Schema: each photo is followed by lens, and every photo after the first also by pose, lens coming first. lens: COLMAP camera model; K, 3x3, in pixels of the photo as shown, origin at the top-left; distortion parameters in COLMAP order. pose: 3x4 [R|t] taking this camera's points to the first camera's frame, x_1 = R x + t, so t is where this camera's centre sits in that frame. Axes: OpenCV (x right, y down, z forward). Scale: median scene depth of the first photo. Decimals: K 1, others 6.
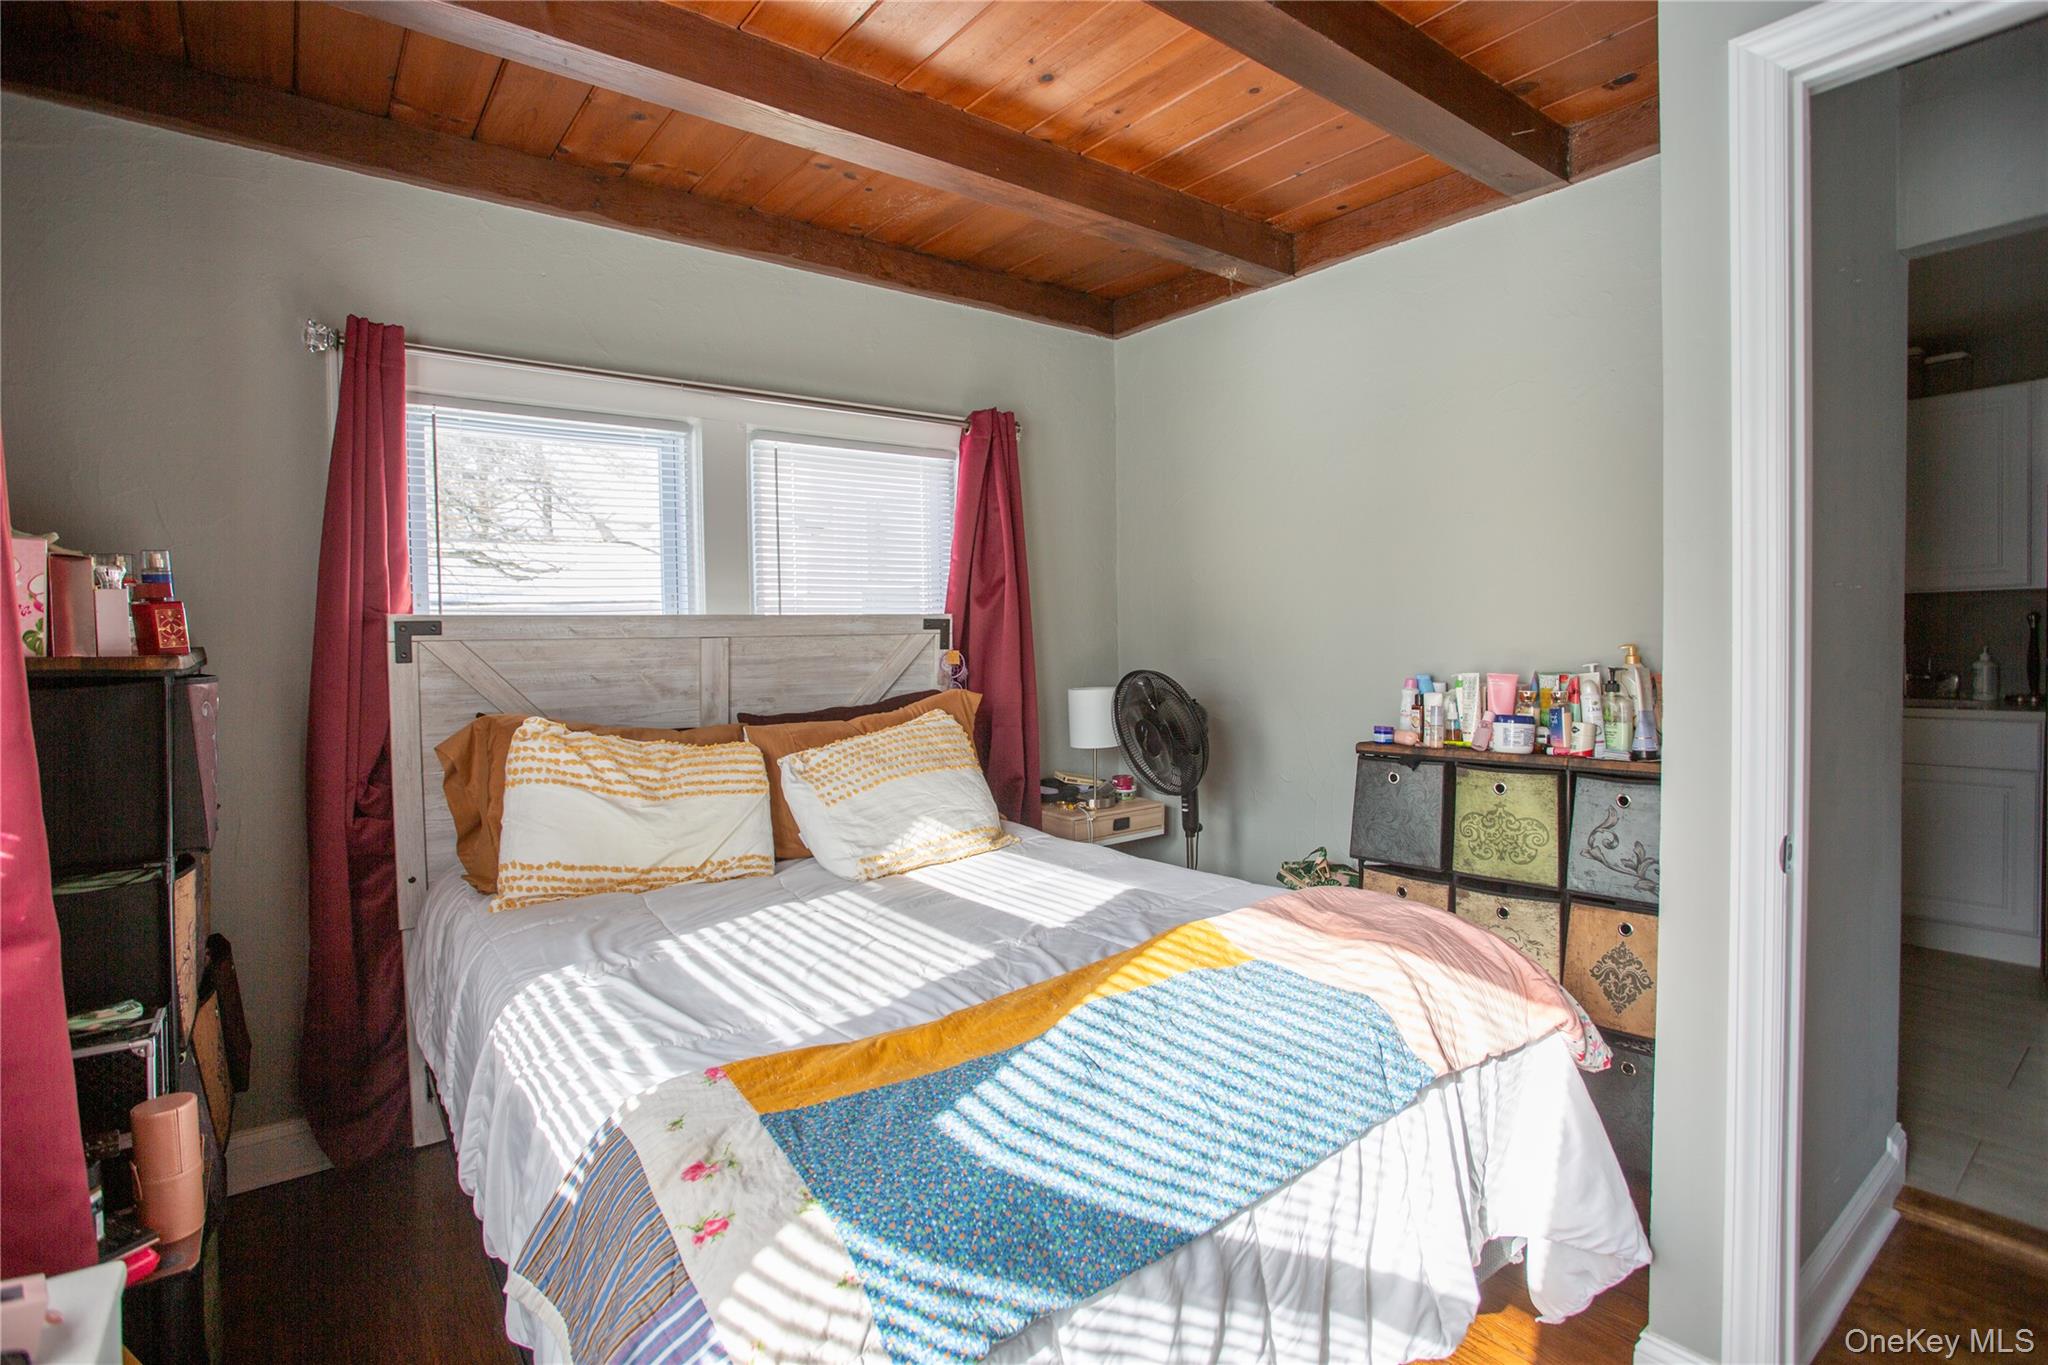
lens RADIAL K [[1009.8, 0, 1023.5], [0, 1009.8, 653.0], [0, 0, 1]] dist [-0.071543, 0.043389]
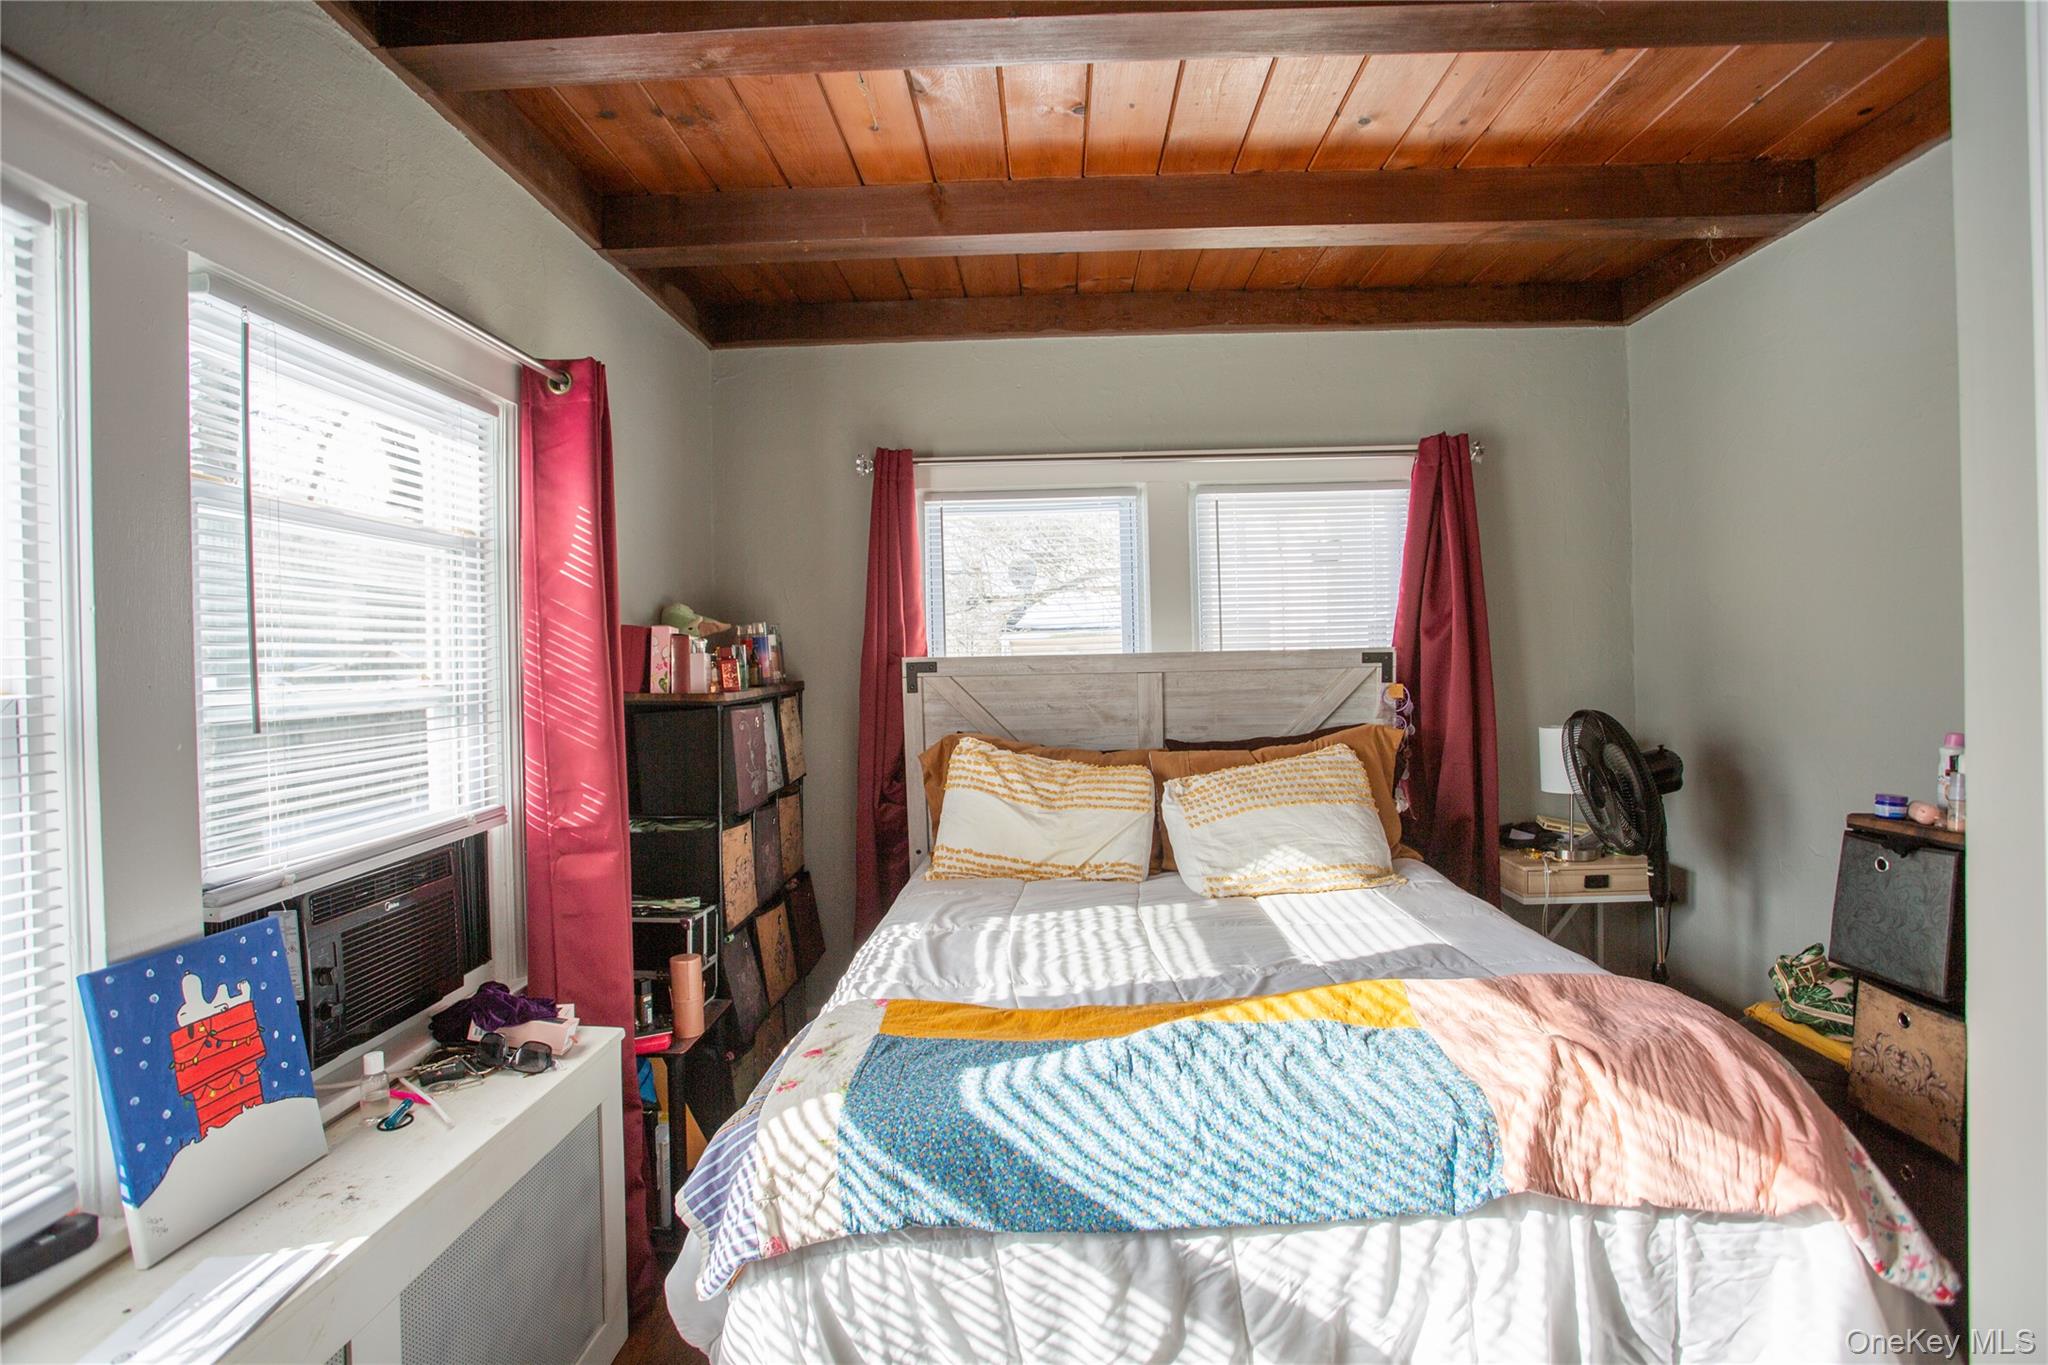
lens RADIAL K [[1009.8, 0, 1023.5], [0, 1009.8, 653.0], [0, 0, 1]] dist [-0.071543, 0.043389]
pose [[0.772961, -0.006646, -0.634419, 0.372572], [-0.001338, 0.999926, -0.012105, -0.028059], [0.634453, 0.010206, 0.772894, 0.013036]]
